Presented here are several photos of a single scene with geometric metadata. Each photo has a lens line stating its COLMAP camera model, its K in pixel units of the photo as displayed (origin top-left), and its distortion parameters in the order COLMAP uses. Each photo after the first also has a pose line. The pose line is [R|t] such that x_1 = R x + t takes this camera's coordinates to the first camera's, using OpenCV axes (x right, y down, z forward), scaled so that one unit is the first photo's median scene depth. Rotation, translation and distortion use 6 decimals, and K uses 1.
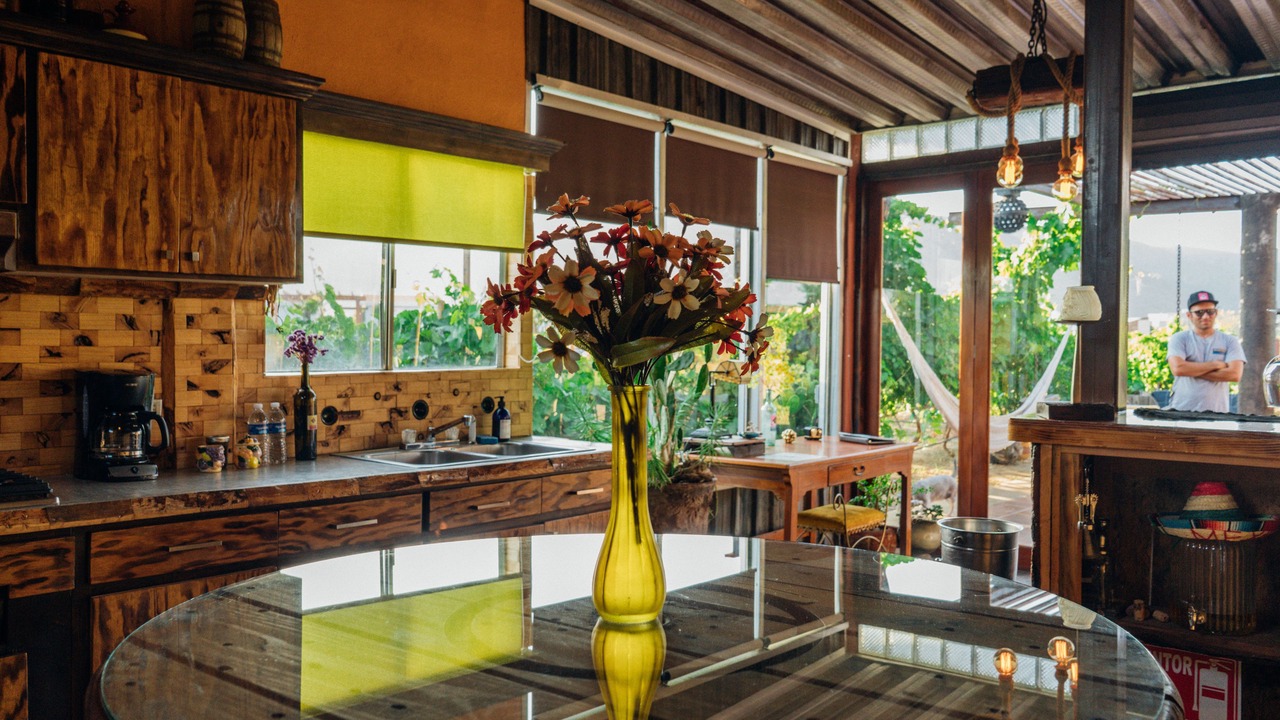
lens RADIAL K [[1023.5, 0, 641.9], [0, 1023.5, 357.8], [0, 0, 1]] dist [-0.009693, 0.006031]
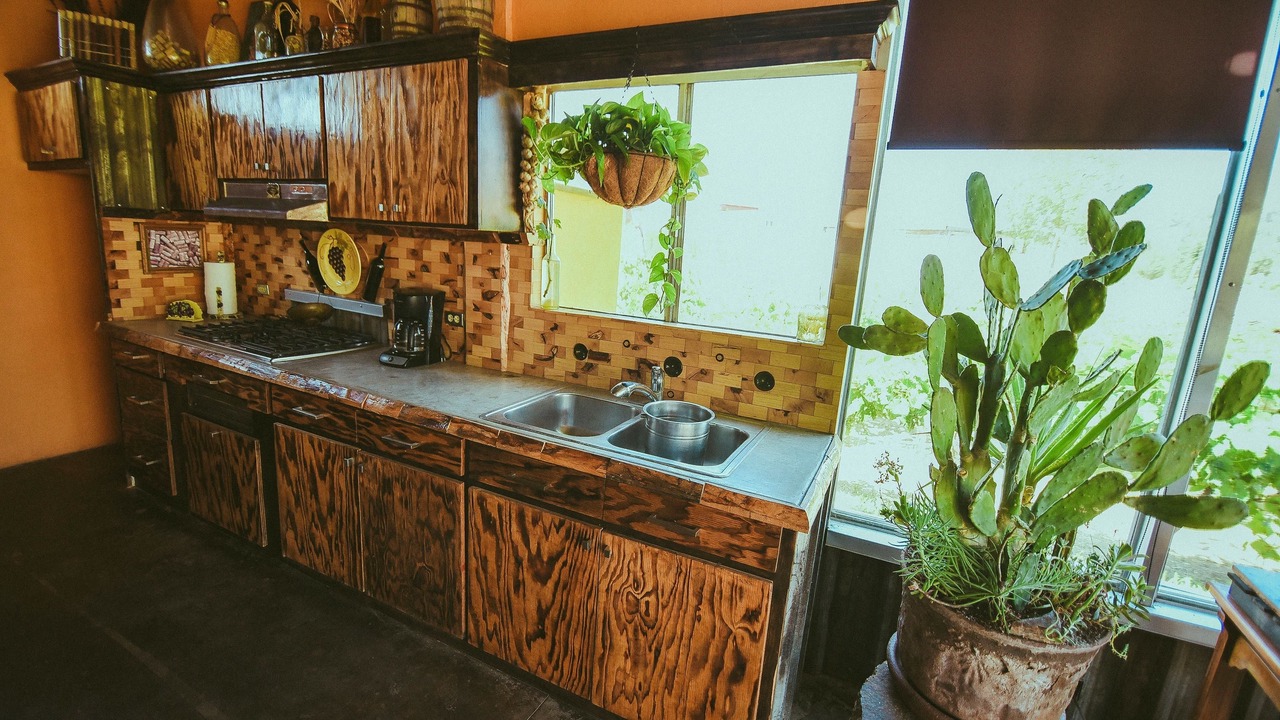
lens RADIAL K [[588.0, 0, 635.0], [0, 588.0, 366.2], [0, 0, 1]] dist [-0.020667, -0.001814]
pose [[0.241740, 0.211623, -0.946983, 0.374405], [-0.081826, 0.976898, 0.197420, -0.070279], [0.966885, 0.029763, 0.253472, 1.051823]]
